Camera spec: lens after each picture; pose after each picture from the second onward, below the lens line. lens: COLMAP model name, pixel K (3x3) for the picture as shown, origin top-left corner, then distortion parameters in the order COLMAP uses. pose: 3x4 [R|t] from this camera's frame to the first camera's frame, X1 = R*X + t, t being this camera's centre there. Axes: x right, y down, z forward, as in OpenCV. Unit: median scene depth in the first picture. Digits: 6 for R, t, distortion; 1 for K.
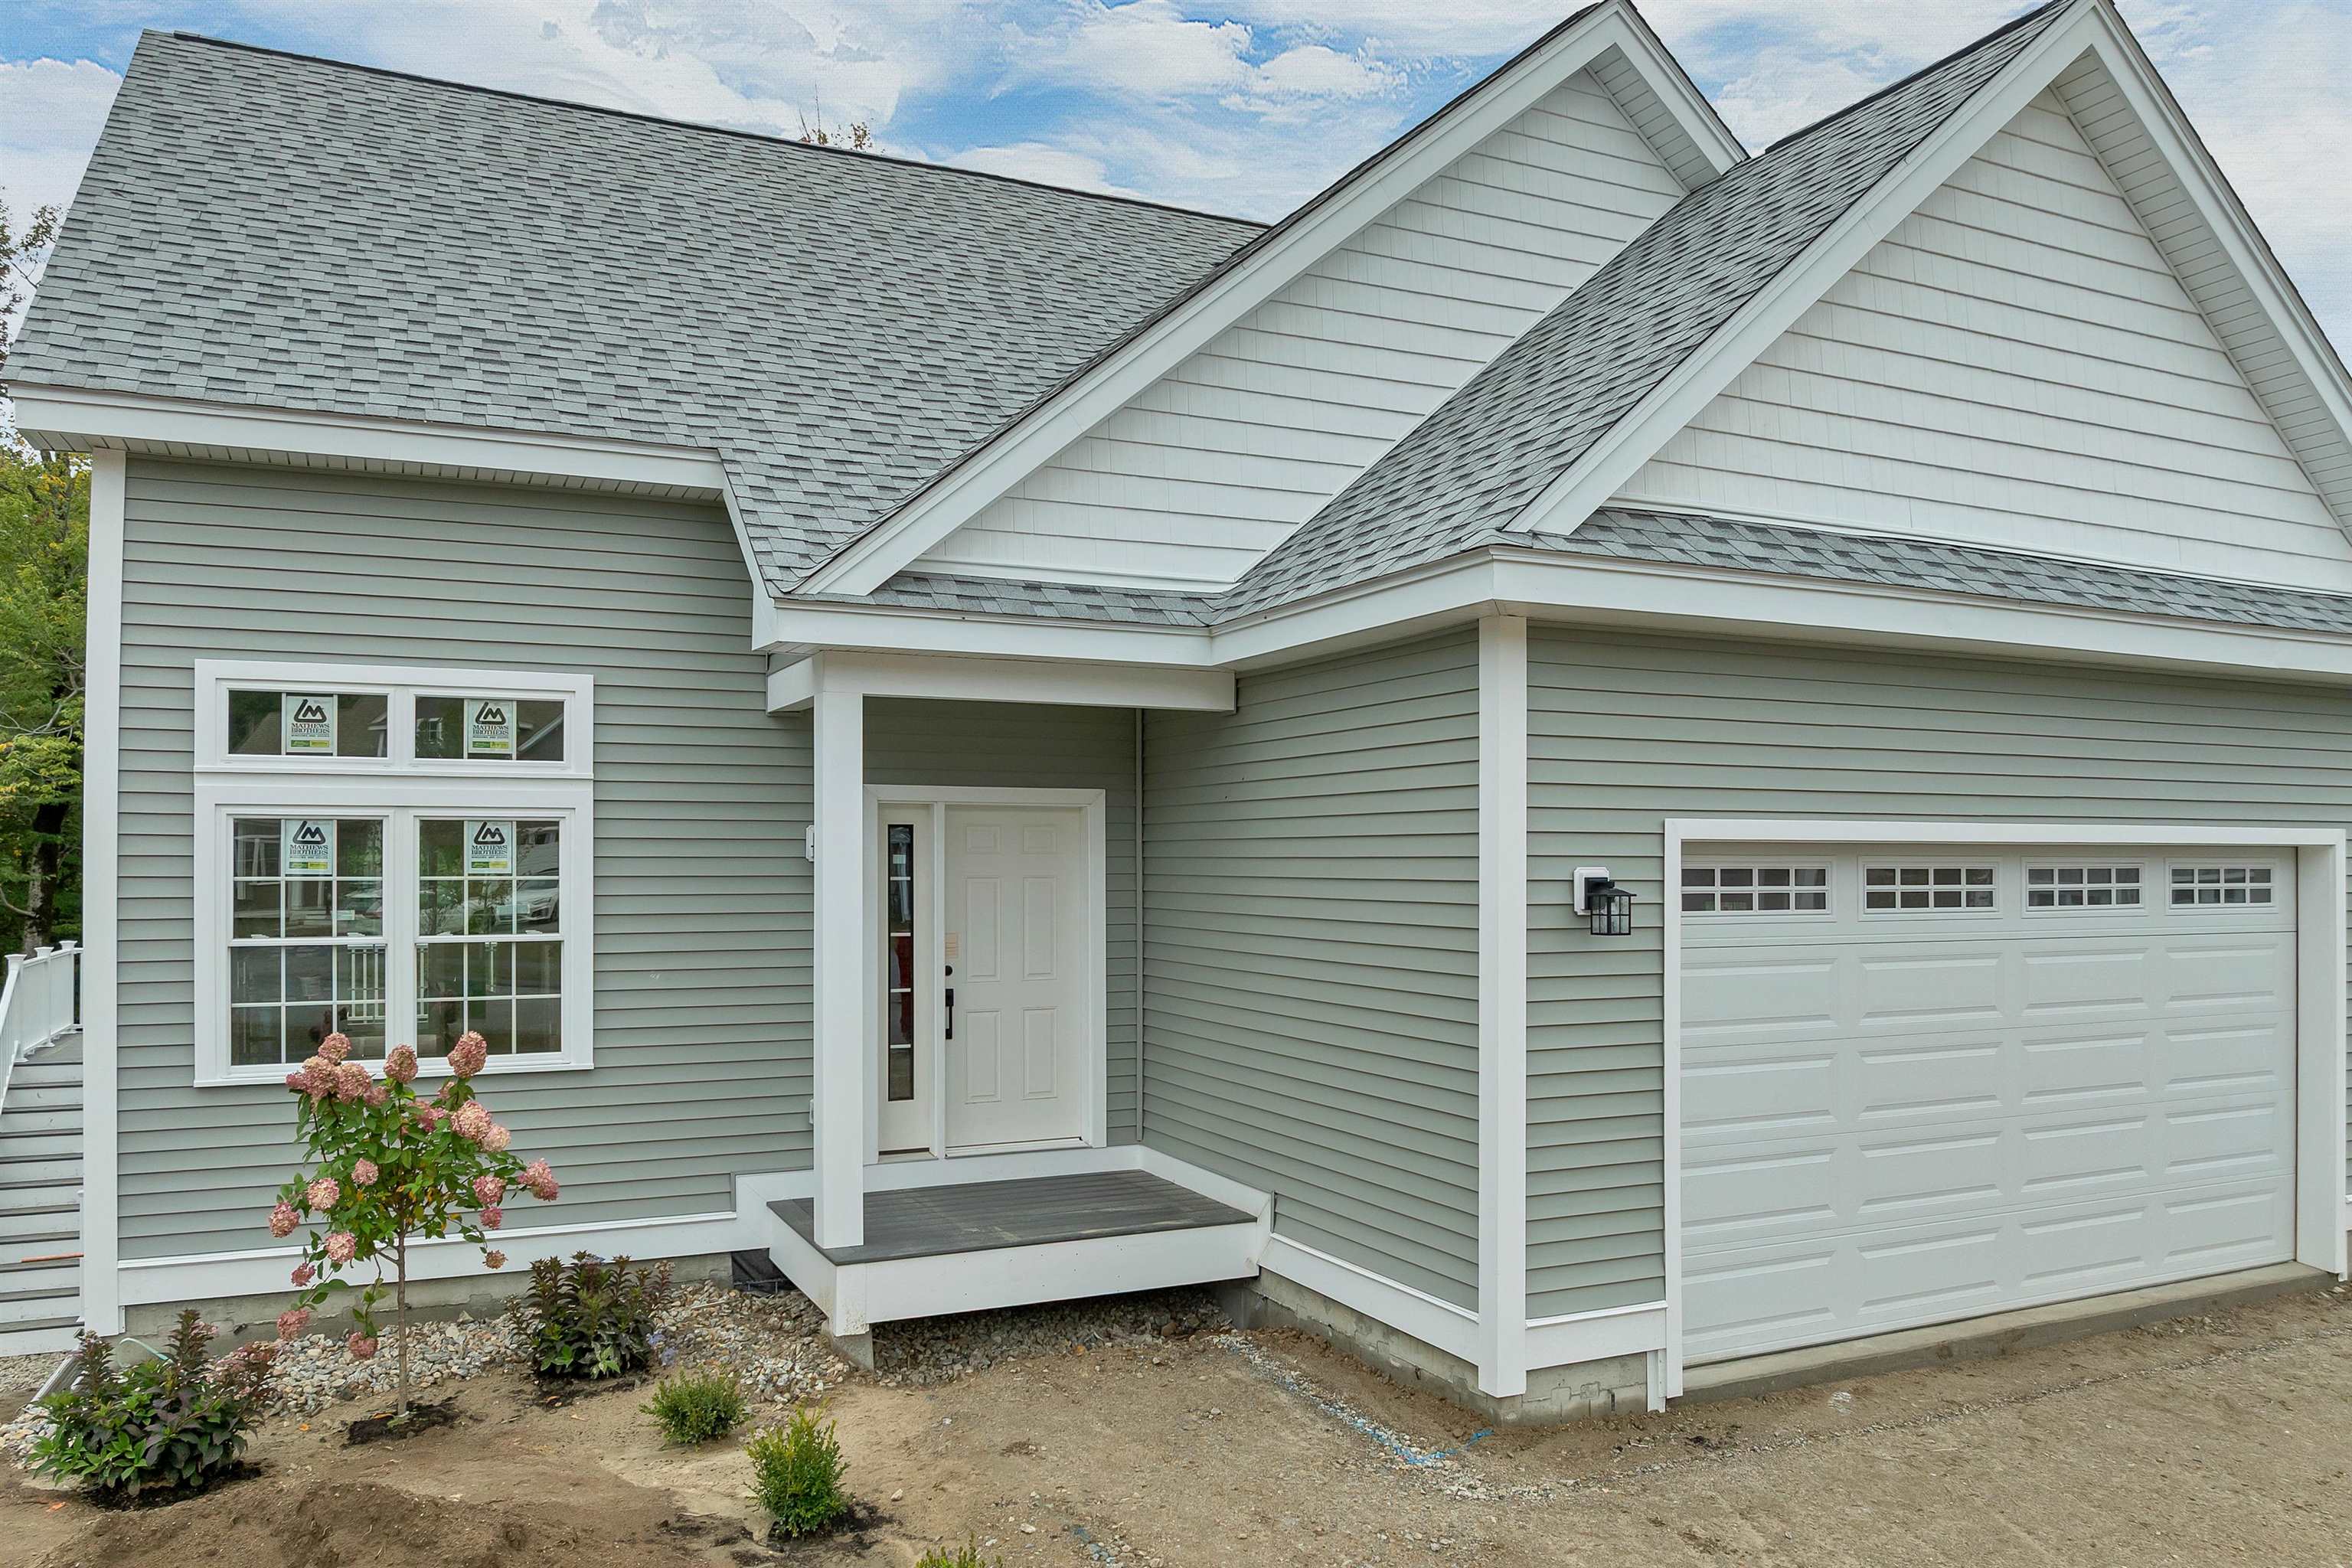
lens RADIAL K [[1743.4, 0, 1182.4], [0, 1743.4, 868.8], [0, 0, 1]] dist [-0.036659, 0.000476]
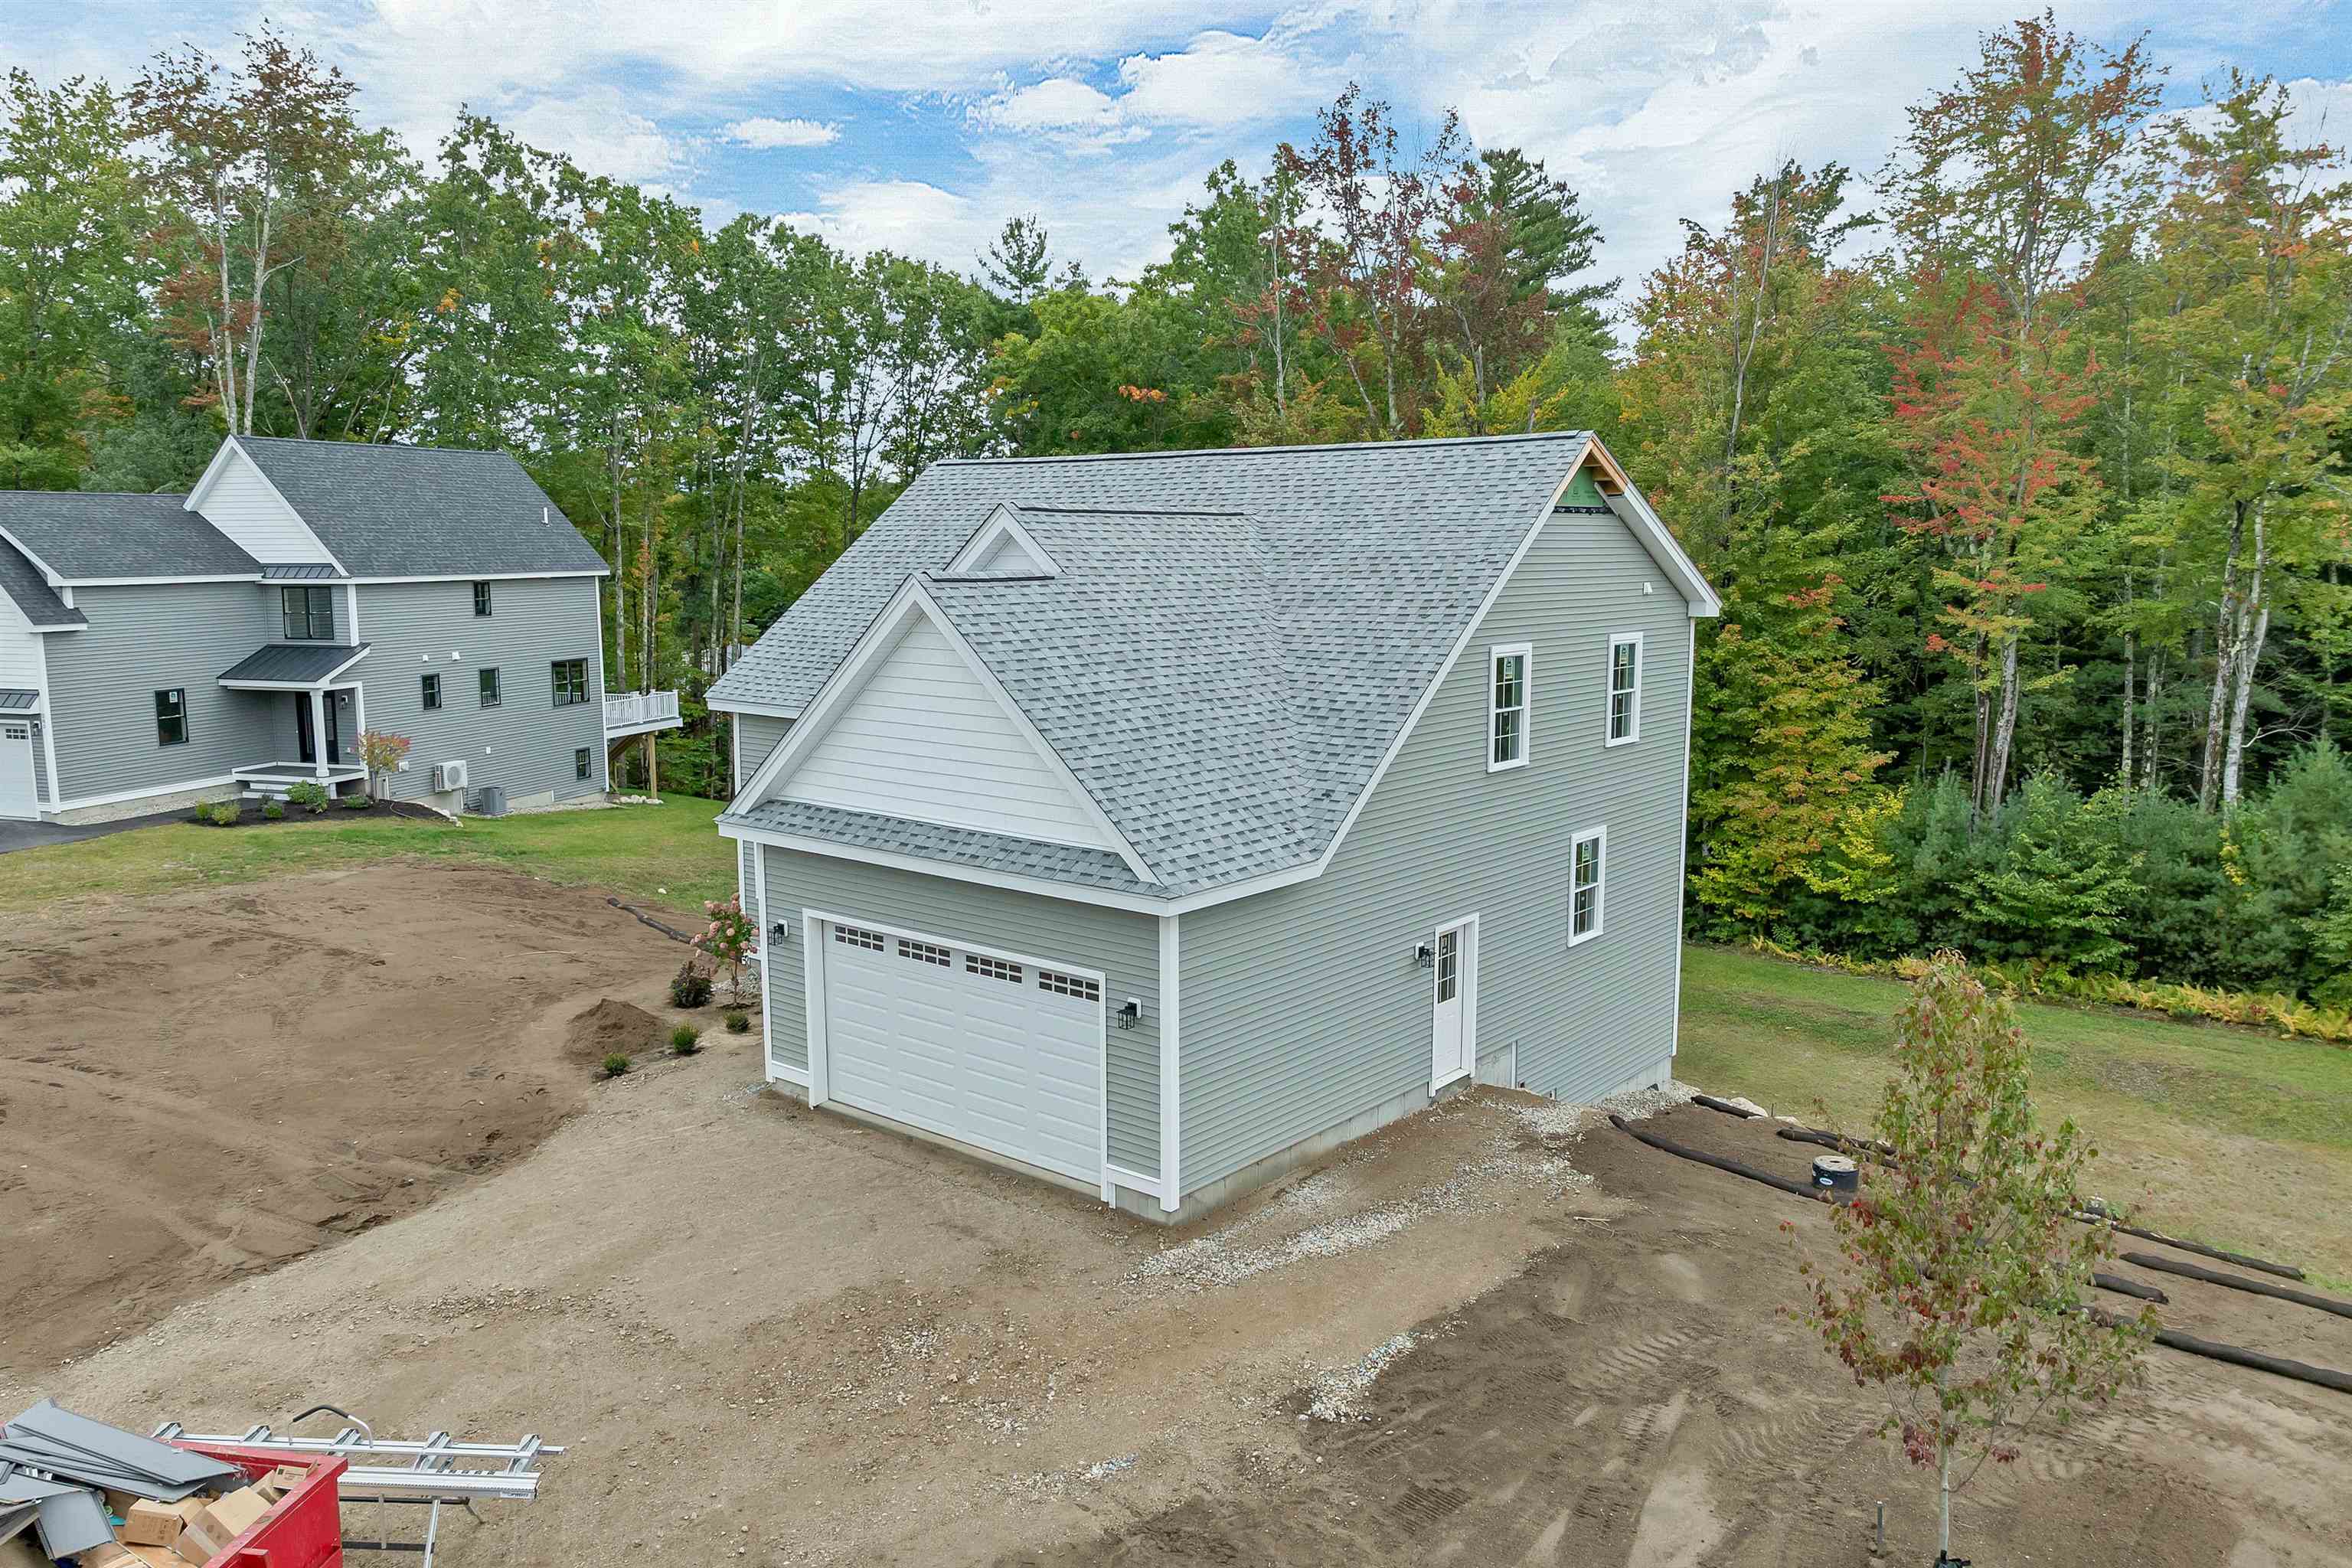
lens RADIAL K [[1707.0, 0, 1174.2], [0, 1707.0, 824.1], [0, 0, 1]] dist [-0.043384, 0.004616]
pose [[0.418108, 0.150297, -0.895878, 2.716995], [-0.005921, 0.986648, 0.162761, -0.561060], [0.908378, -0.062747, 0.413415, 0.371685]]
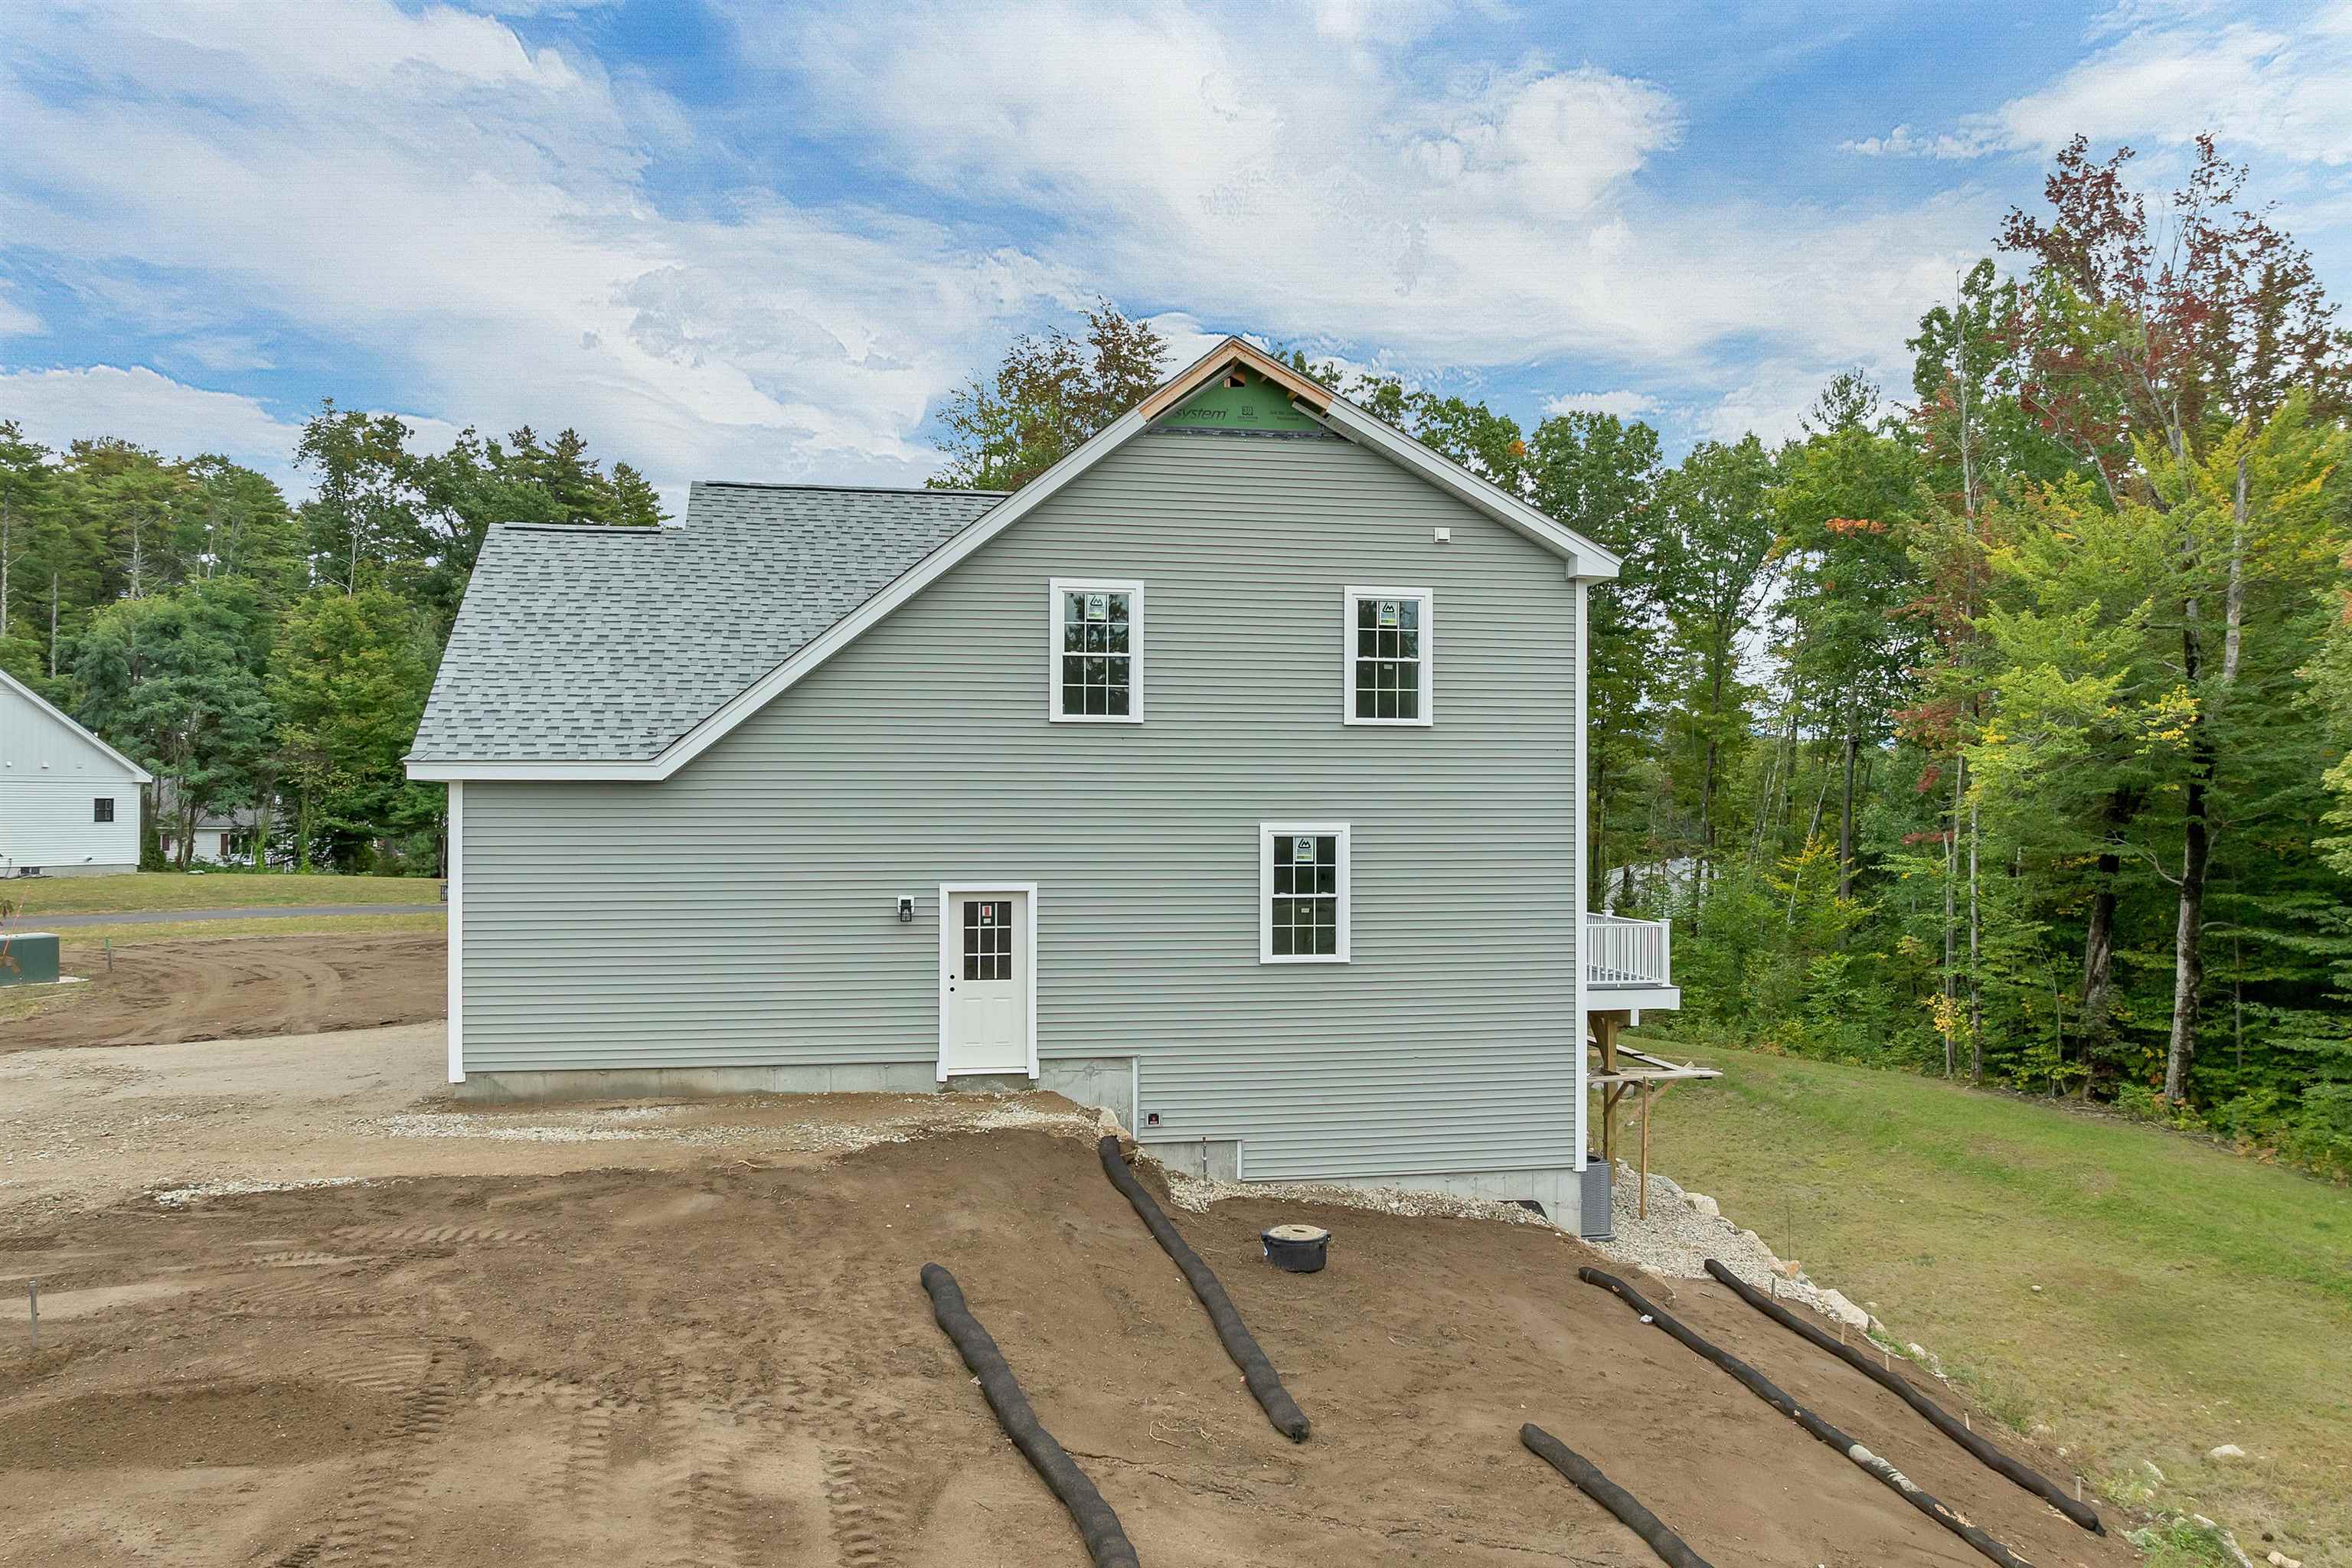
lens RADIAL K [[1711.6, 0, 1176.0], [0, 1711.6, 784.0], [0, 0, 1]] dist [-0.029584, -0.000461]
pose [[-0.275533, -0.016765, -0.961145, 2.737820], [-0.006151, 0.999858, -0.015677, -0.095852], [0.961272, 0.001593, -0.275597, 2.703735]]
